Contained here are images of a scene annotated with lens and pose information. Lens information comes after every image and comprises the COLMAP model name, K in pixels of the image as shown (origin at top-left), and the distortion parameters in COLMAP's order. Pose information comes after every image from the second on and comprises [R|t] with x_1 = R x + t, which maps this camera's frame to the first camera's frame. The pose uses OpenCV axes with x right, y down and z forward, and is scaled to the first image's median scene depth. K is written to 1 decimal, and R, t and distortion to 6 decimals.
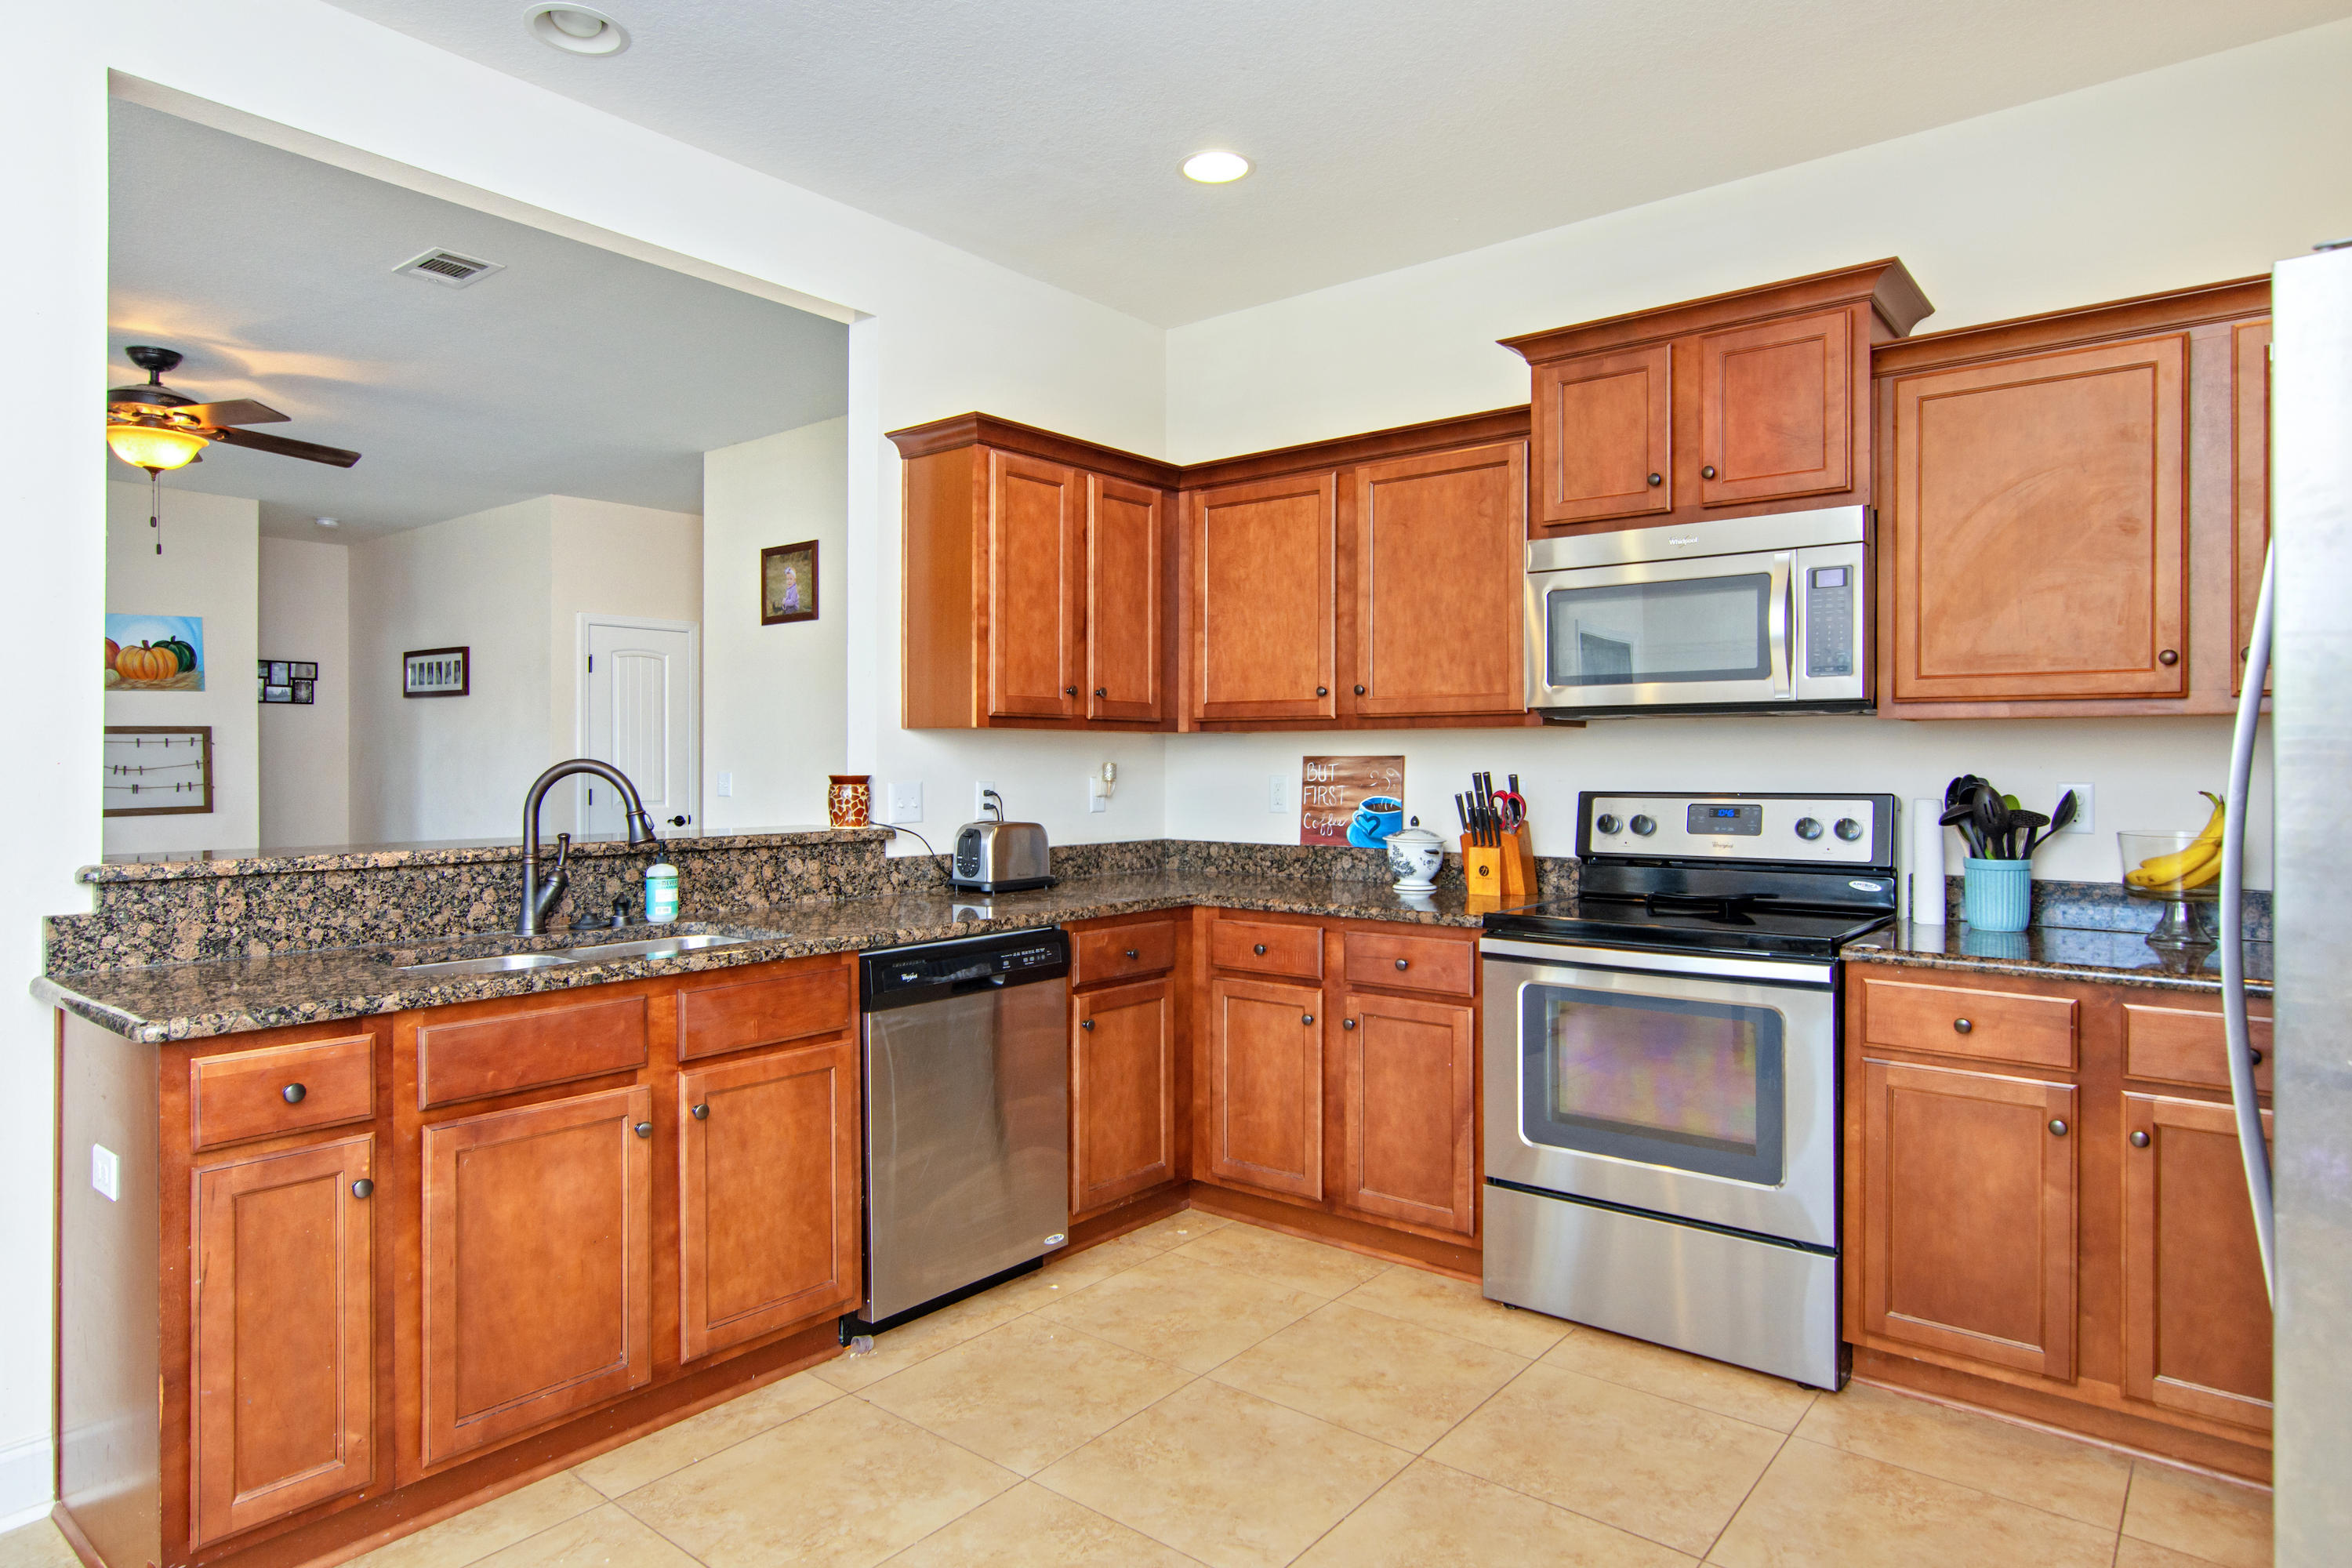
lens RADIAL K [[1293.1, 0, 1097.1], [0, 1293.1, 745.9], [0, 0, 1]] dist [0.001730, 0.000660]
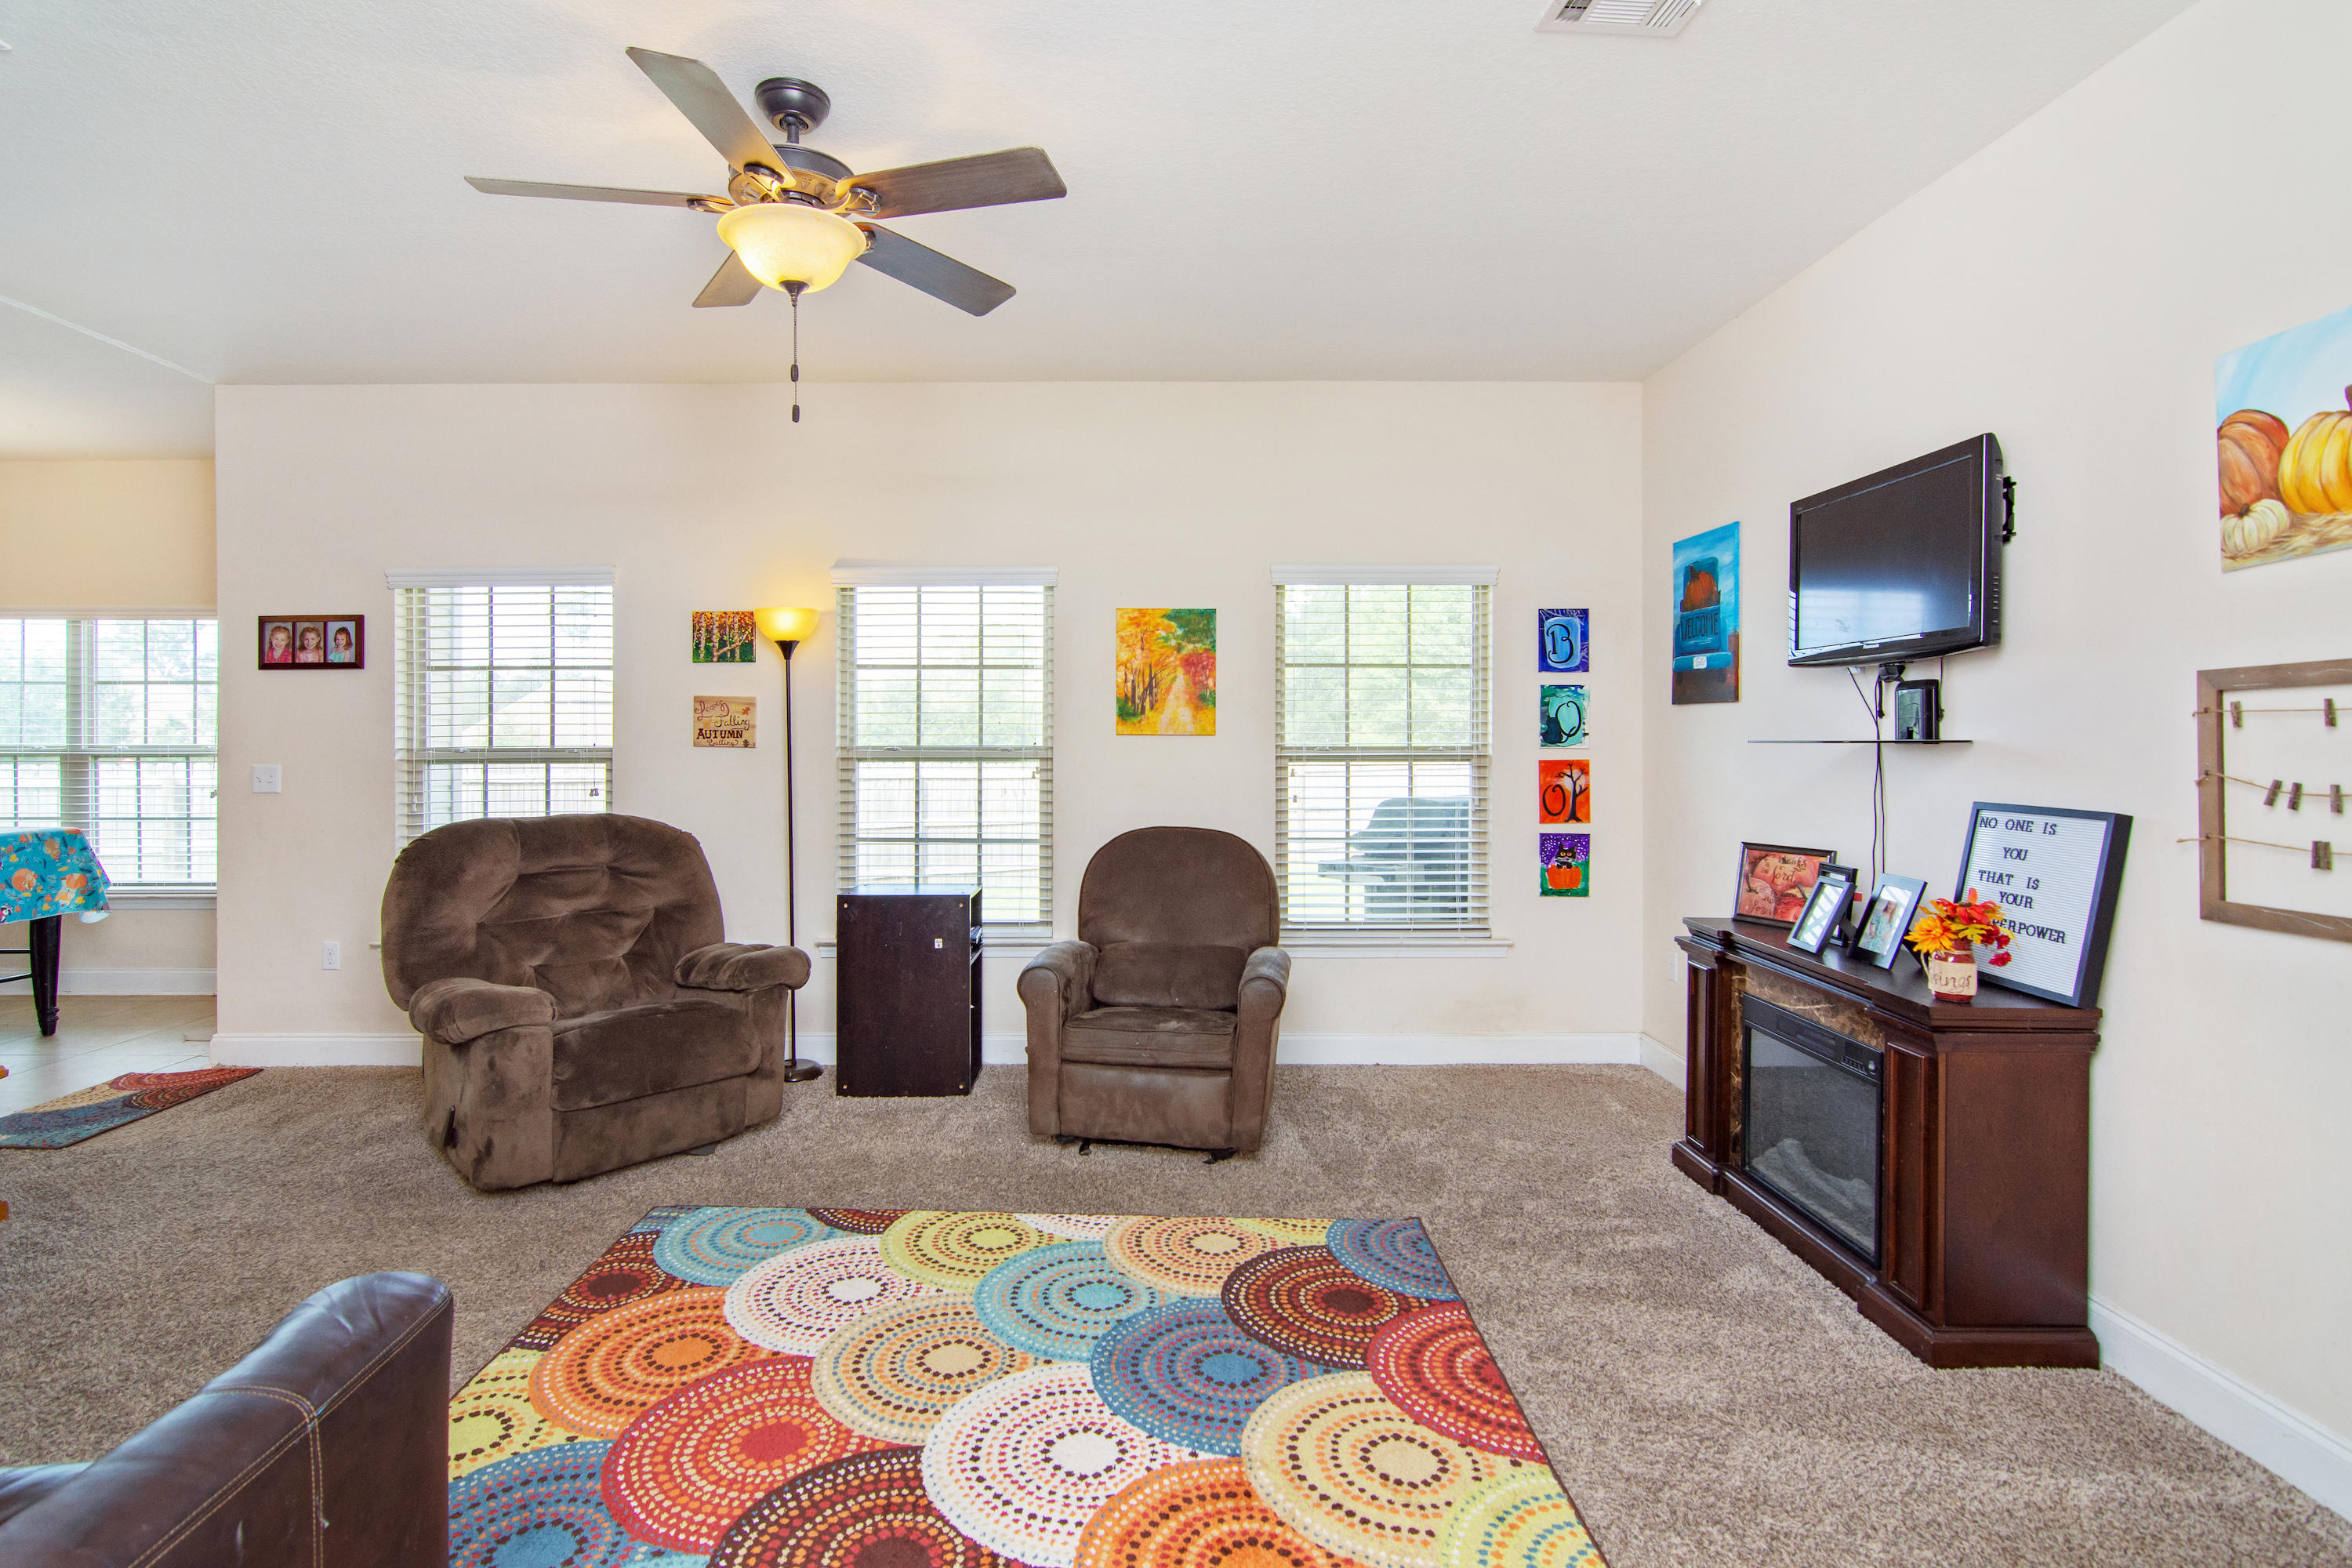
lens RADIAL K [[1182.2, 0, 1129.5], [0, 1182.2, 752.8], [0, 0, 1]] dist [-0.001462, -0.000246]
pose [[-0.779911, 0.009992, -0.625810, -0.709621], [0.007764, 0.999950, 0.006289, 0.006932], [0.625842, 0.000046, -0.779950, 2.255262]]
